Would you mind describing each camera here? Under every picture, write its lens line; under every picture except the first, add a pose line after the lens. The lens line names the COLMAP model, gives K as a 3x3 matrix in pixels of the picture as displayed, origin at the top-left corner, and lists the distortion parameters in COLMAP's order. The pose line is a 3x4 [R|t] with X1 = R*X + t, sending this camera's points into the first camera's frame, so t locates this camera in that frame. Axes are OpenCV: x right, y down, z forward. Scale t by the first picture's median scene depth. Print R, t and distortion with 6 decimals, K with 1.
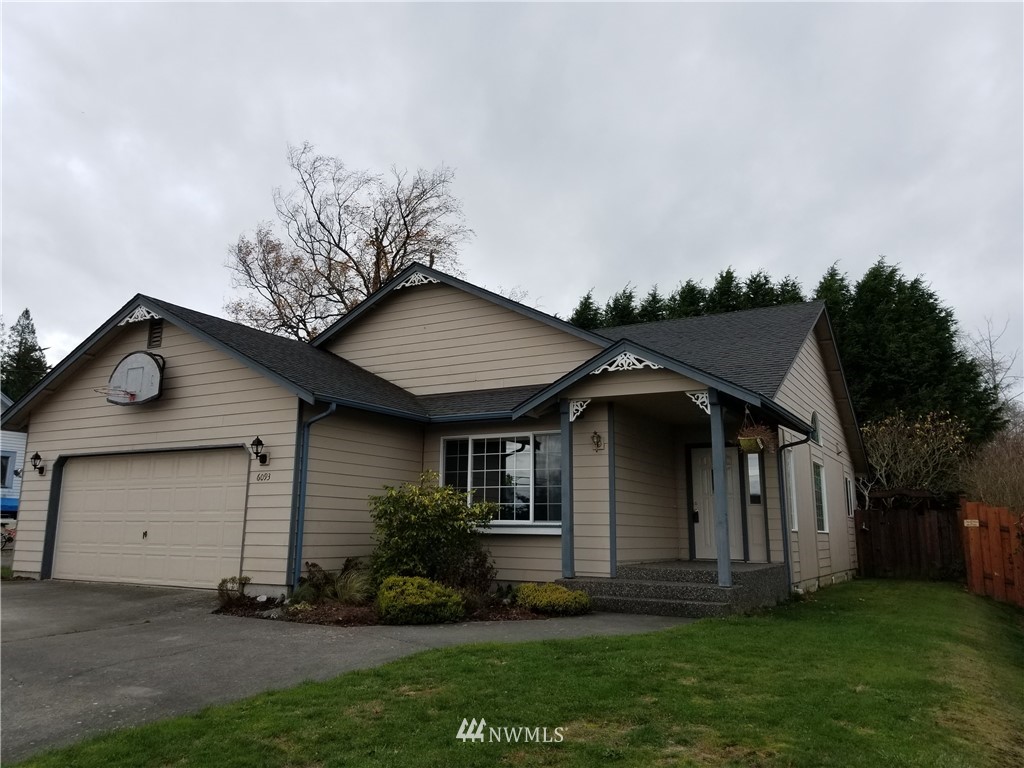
lens RADIAL K [[793.3, 0, 511.9], [0, 793.3, 368.8], [0, 0, 1]] dist [0.098178, -0.167089]
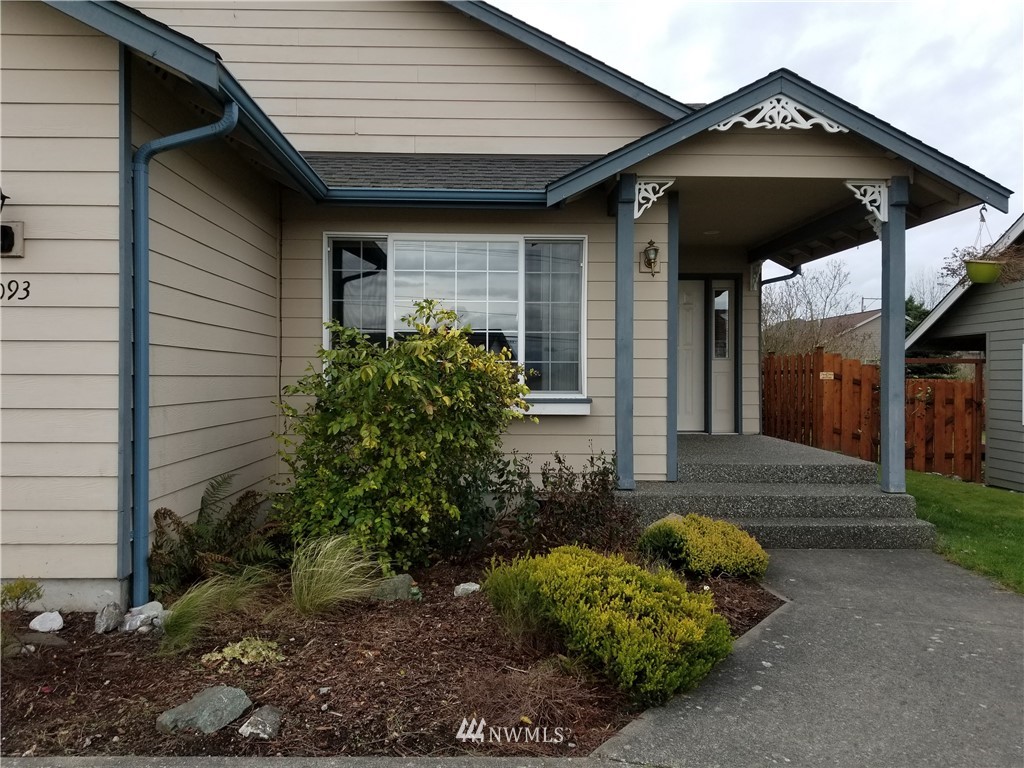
lens RADIAL K [[793.3, 0, 511.9], [0, 793.3, 368.8], [0, 0, 1]] dist [0.098178, -0.167089]
pose [[0.858005, -0.004446, 0.513622, -0.287851], [-0.098320, 0.980050, 0.172726, 0.081844], [-0.504143, -0.198699, 0.840451, 0.553382]]
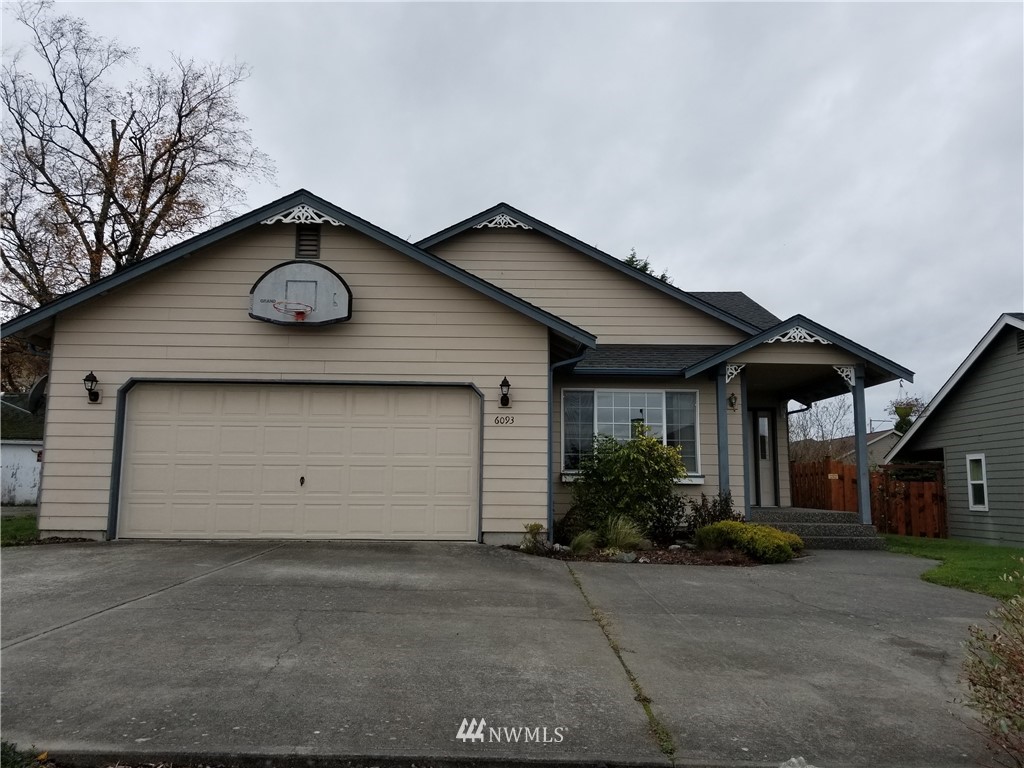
lens RADIAL K [[791.0, 0, 517.6], [0, 791.0, 380.8], [0, 0, 1]] dist [0.096964, -0.152013]
pose [[0.861516, 0.068144, 0.503137, -0.734639], [-0.102823, 0.993835, 0.041459, 0.047503], [-0.497211, -0.087452, 0.863211, 0.189200]]
